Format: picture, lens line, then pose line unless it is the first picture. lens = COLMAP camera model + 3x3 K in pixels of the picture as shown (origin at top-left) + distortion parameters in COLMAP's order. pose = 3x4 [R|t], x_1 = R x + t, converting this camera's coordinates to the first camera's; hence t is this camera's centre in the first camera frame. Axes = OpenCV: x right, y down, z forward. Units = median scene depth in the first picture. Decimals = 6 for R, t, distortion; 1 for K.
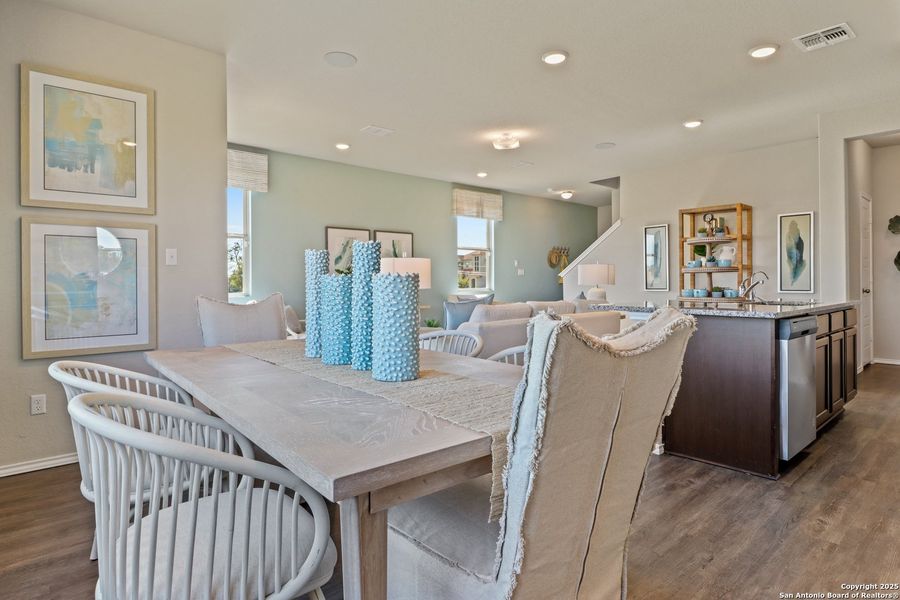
lens RADIAL K [[483.9, 0, 447.8], [0, 483.9, 292.4], [0, 0, 1]] dist [-0.004591, -0.005205]
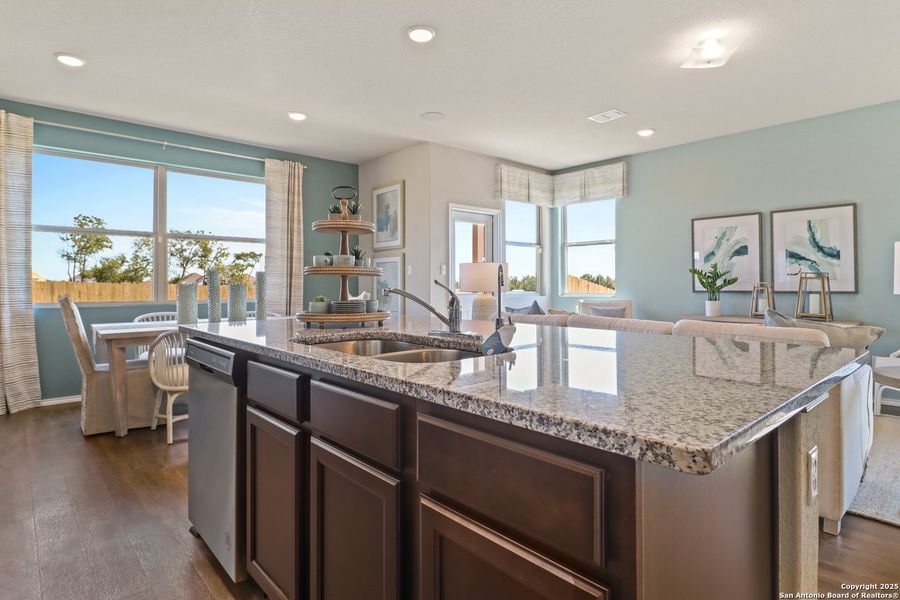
lens RADIAL K [[490.2, 0, 448.9], [0, 490.2, 278.3], [0, 0, 1]] dist [0.004390, -0.012436]
pose [[0.008003, -0.004053, -0.999960, 0.672572], [-0.019847, 0.999794, -0.004211, -0.020552], [0.999771, 0.019879, 0.007921, 0.618015]]
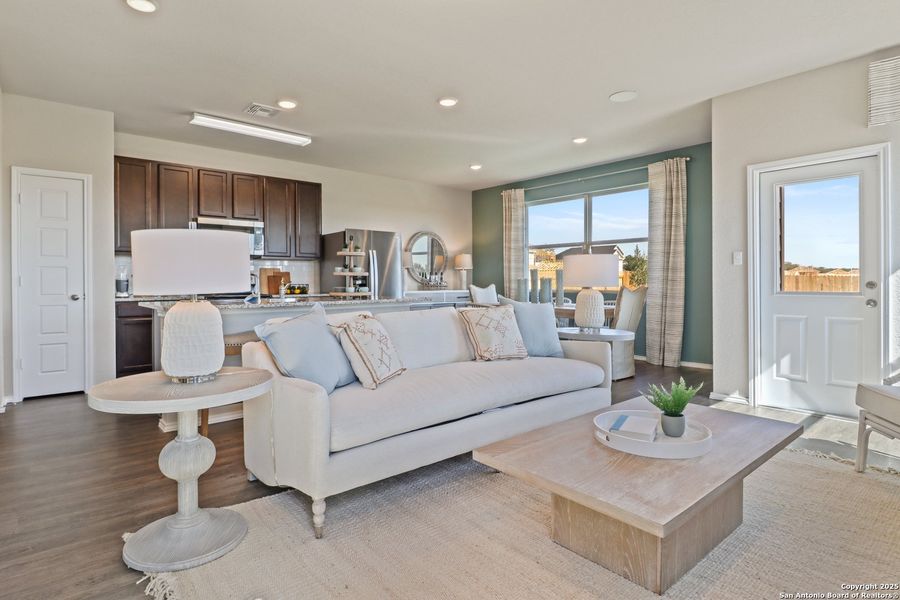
lens RADIAL K [[483.9, 0, 449.1], [0, 483.9, 278.8], [0, 0, 1]] dist [-0.004591, -0.005205]
pose [[-0.999778, 0.013783, 0.015952, 0.125662], [0.014081, 0.999726, 0.018712, -0.029863], [-0.015690, 0.018932, -0.999698, 1.332405]]
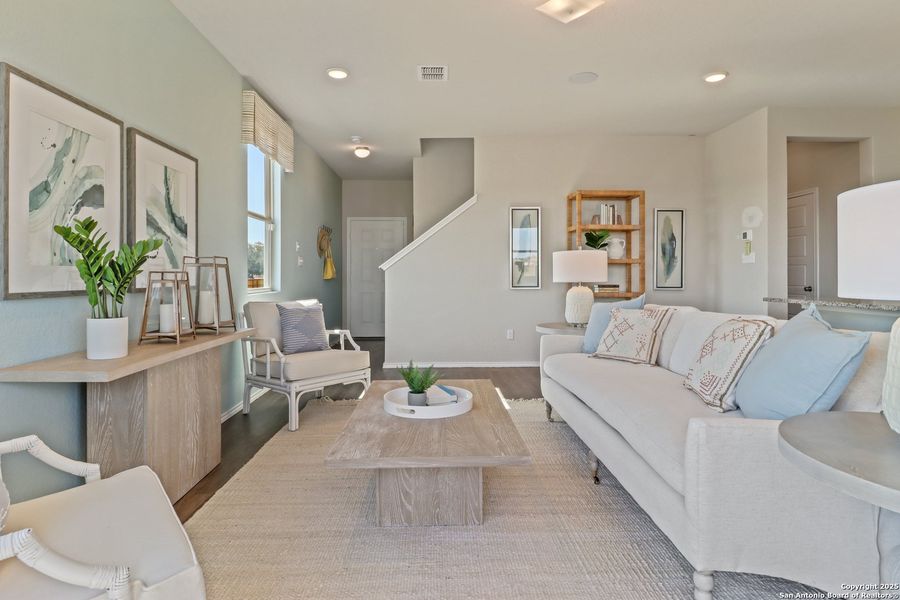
lens RADIAL K [[483.9, 0, 434.7], [0, 483.9, 276.6], [0, 0, 1]] dist [-0.004591, -0.005205]
pose [[0.658648, 0.007697, 0.752412, -0.319739], [0.010615, 0.999753, -0.019519, -0.012549], [-0.752376, 0.020843, 0.658404, 0.715973]]
